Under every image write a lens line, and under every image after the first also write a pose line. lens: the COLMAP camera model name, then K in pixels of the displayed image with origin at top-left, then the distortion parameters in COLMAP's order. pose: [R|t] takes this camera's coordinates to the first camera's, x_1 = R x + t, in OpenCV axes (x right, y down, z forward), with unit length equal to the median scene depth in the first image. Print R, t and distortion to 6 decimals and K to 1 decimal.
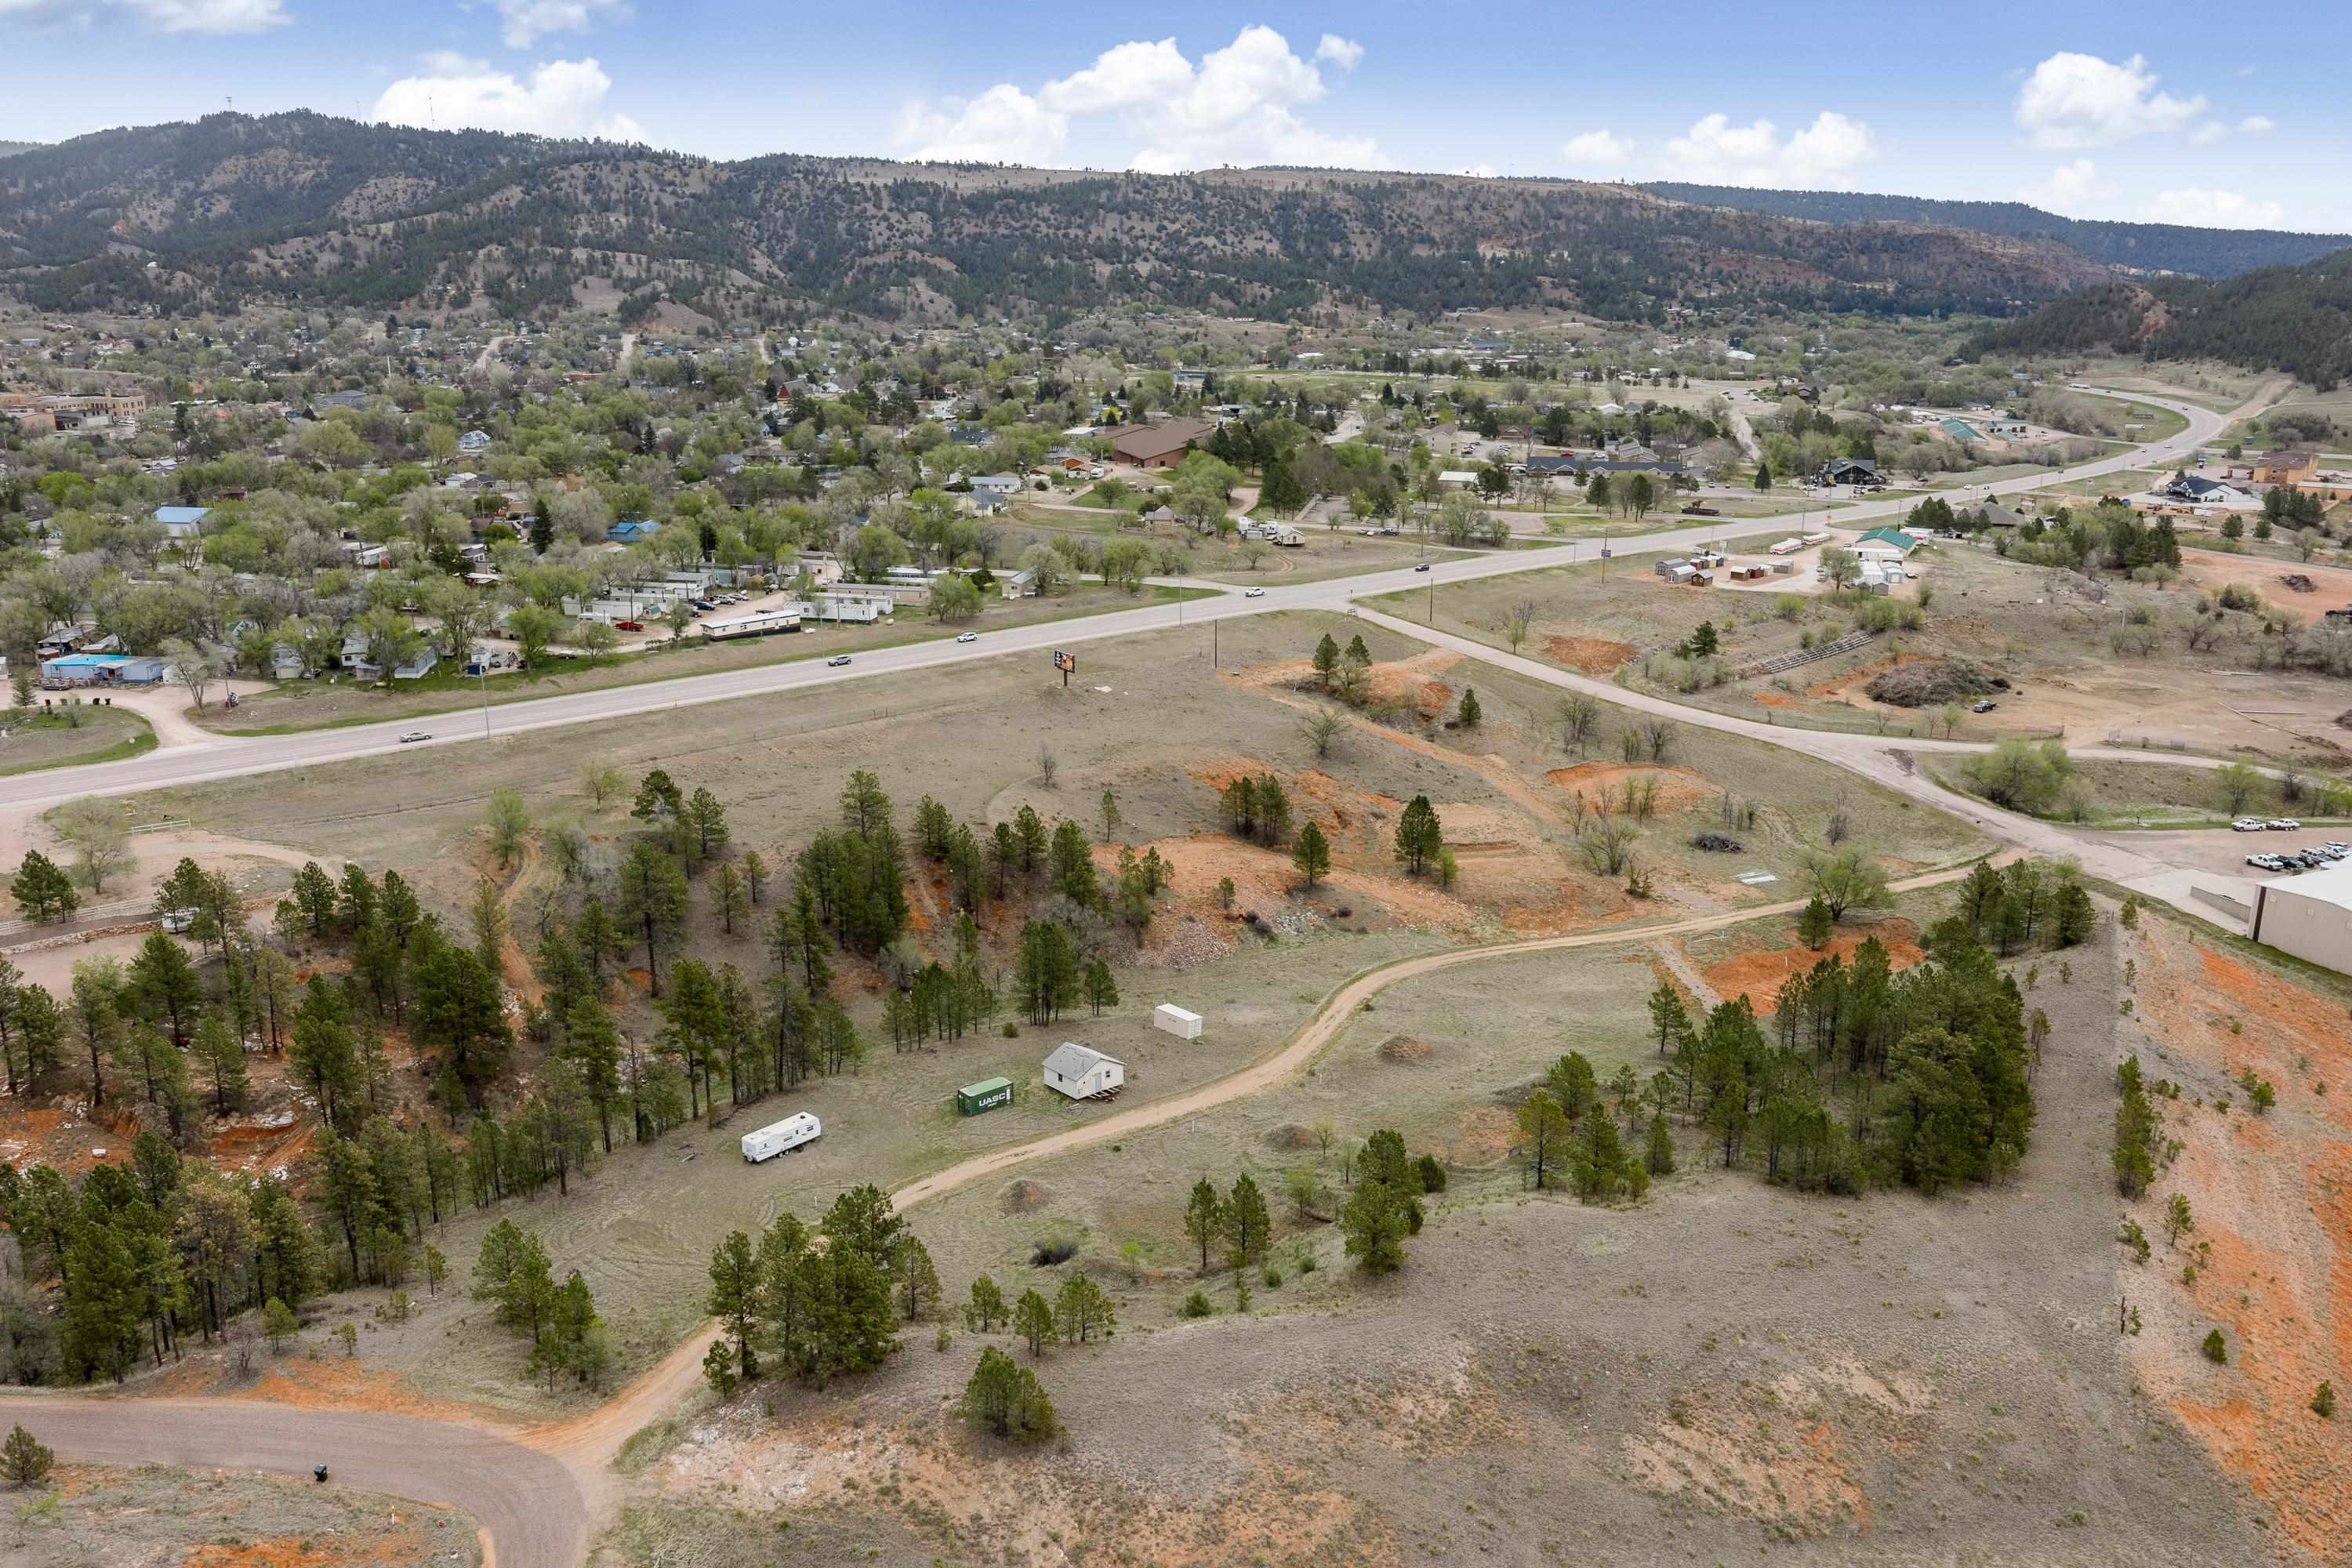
lens RADIAL K [[1942.3, 0, 1176.0], [0, 1942.3, 784.0], [0, 0, 1]] dist [0.012400, -0.014457]
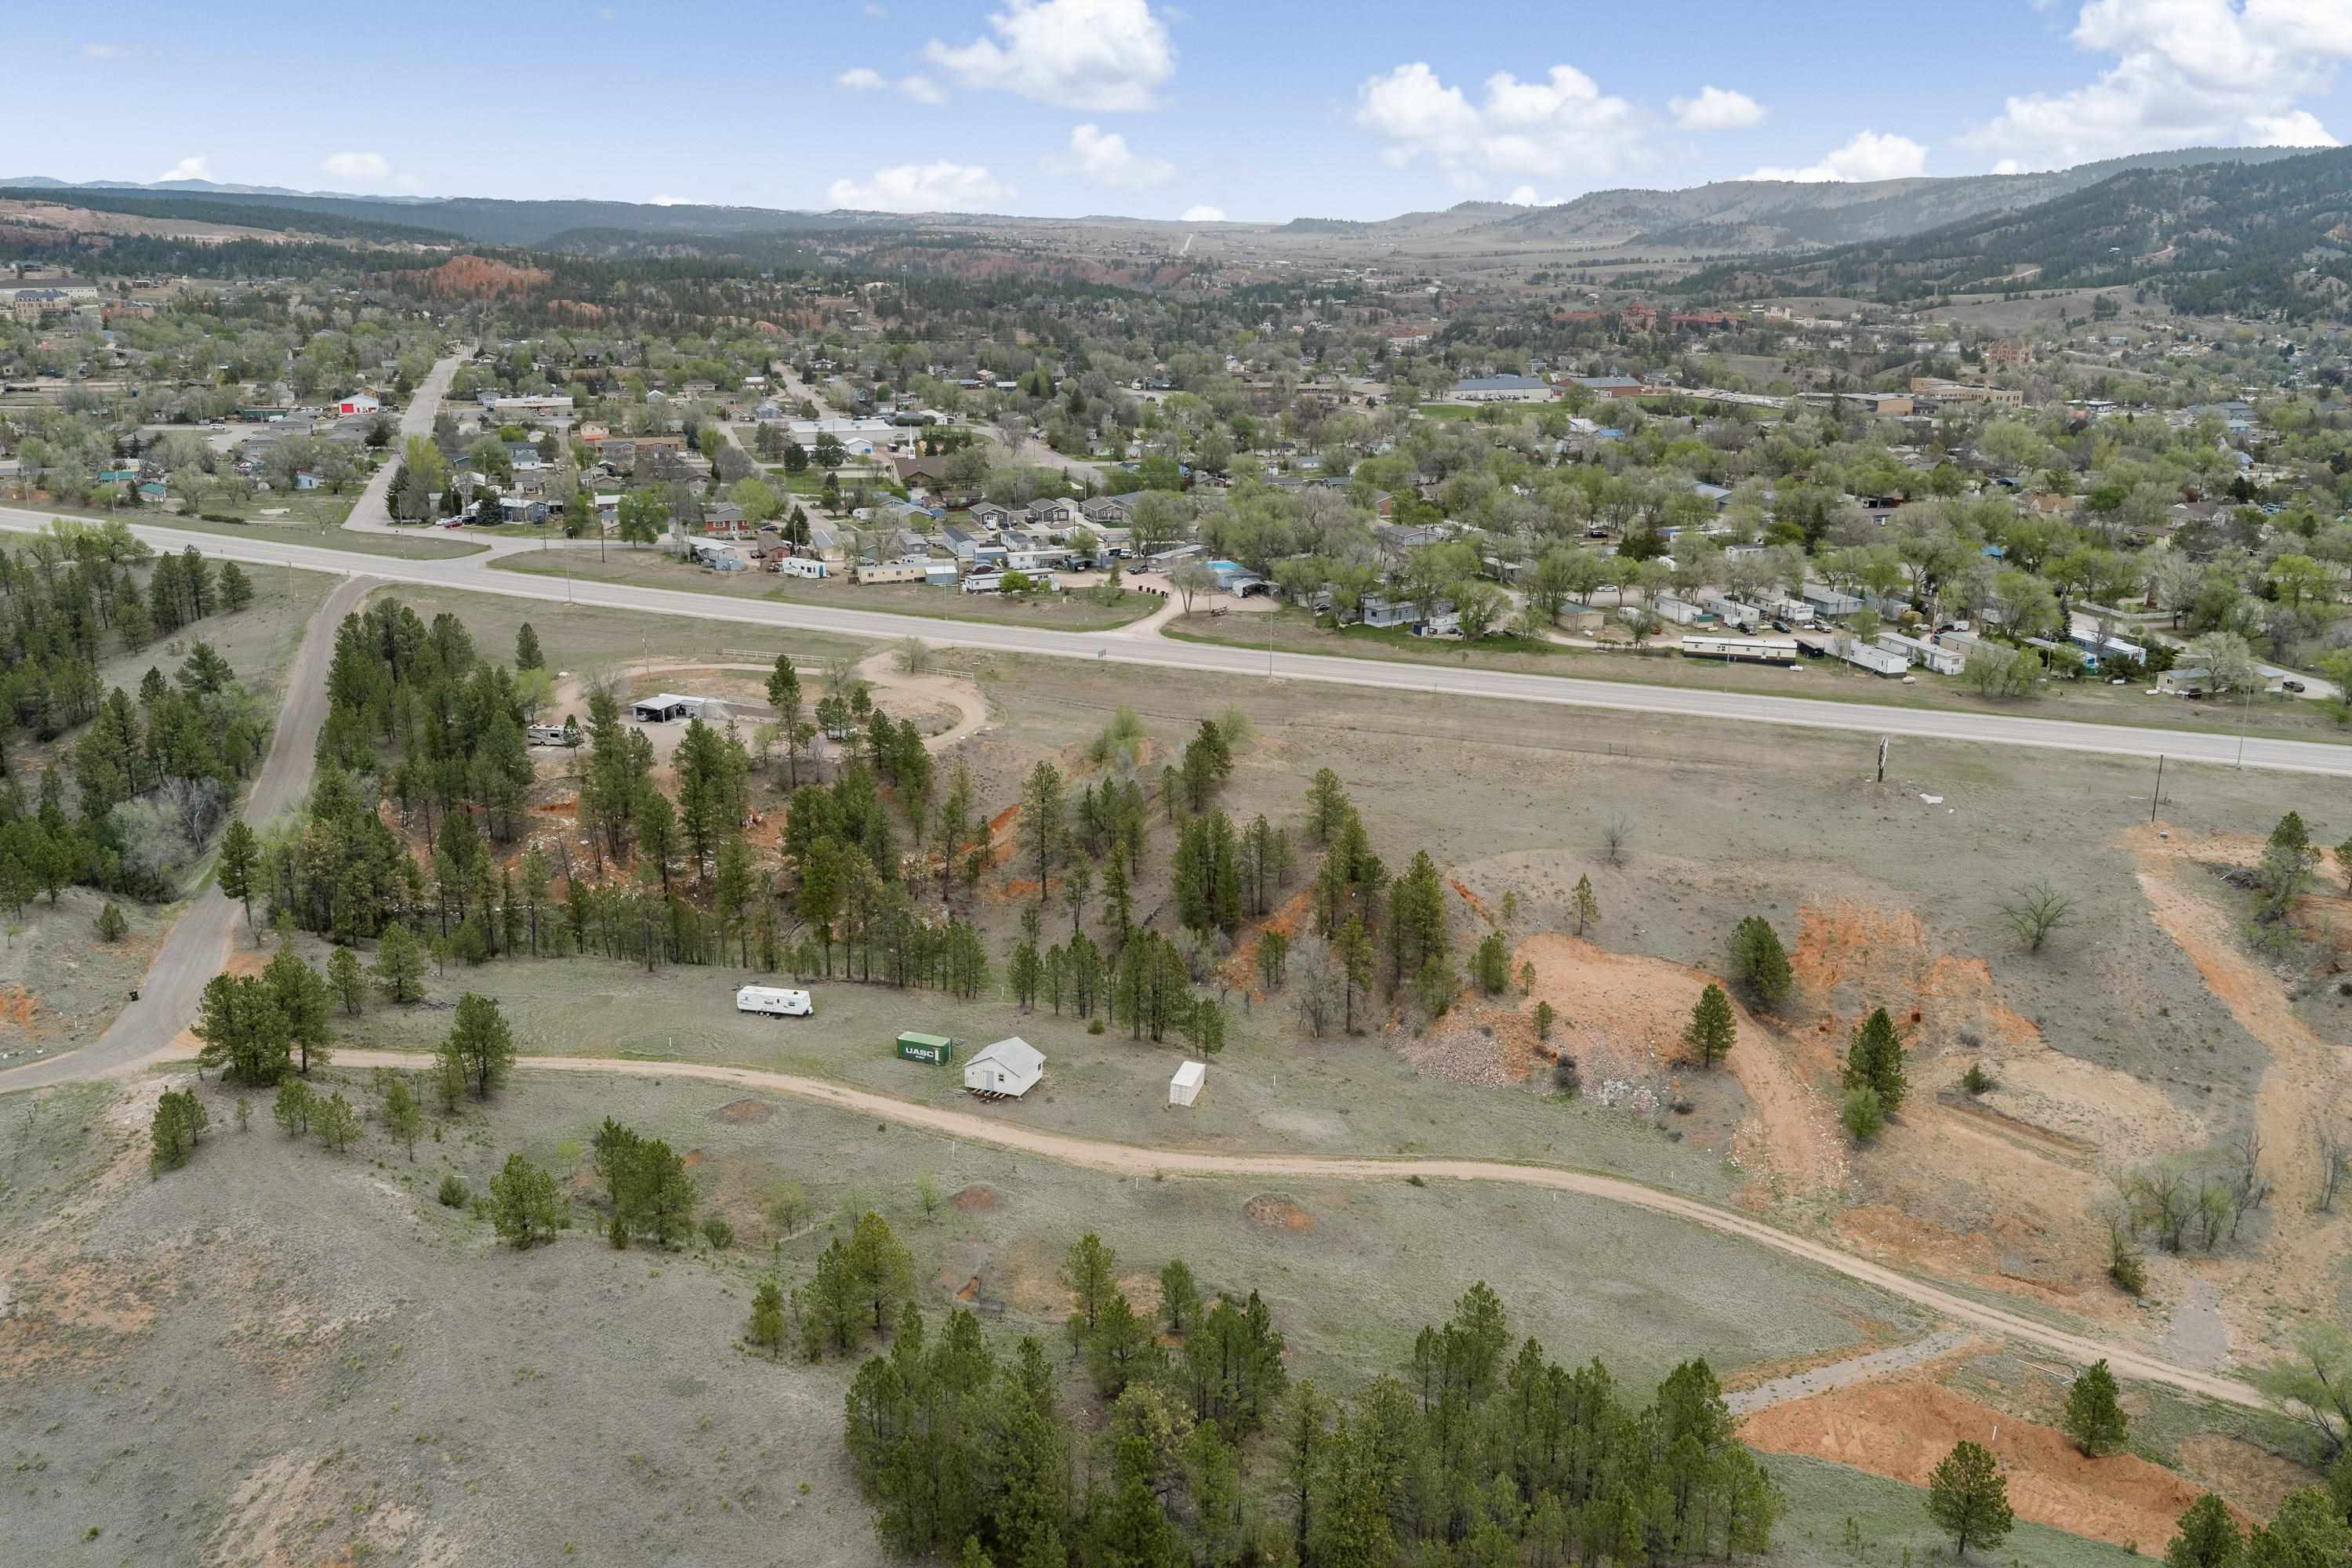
lens RADIAL K [[1942.3, 0, 1176.0], [0, 1942.3, 784.0], [0, 0, 1]] dist [0.012400, -0.014457]
pose [[0.480550, 0.245075, -0.842027, 0.657526], [-0.247052, 0.959103, 0.138156, -0.121896], [0.841449, 0.141633, 0.521444, 0.461830]]
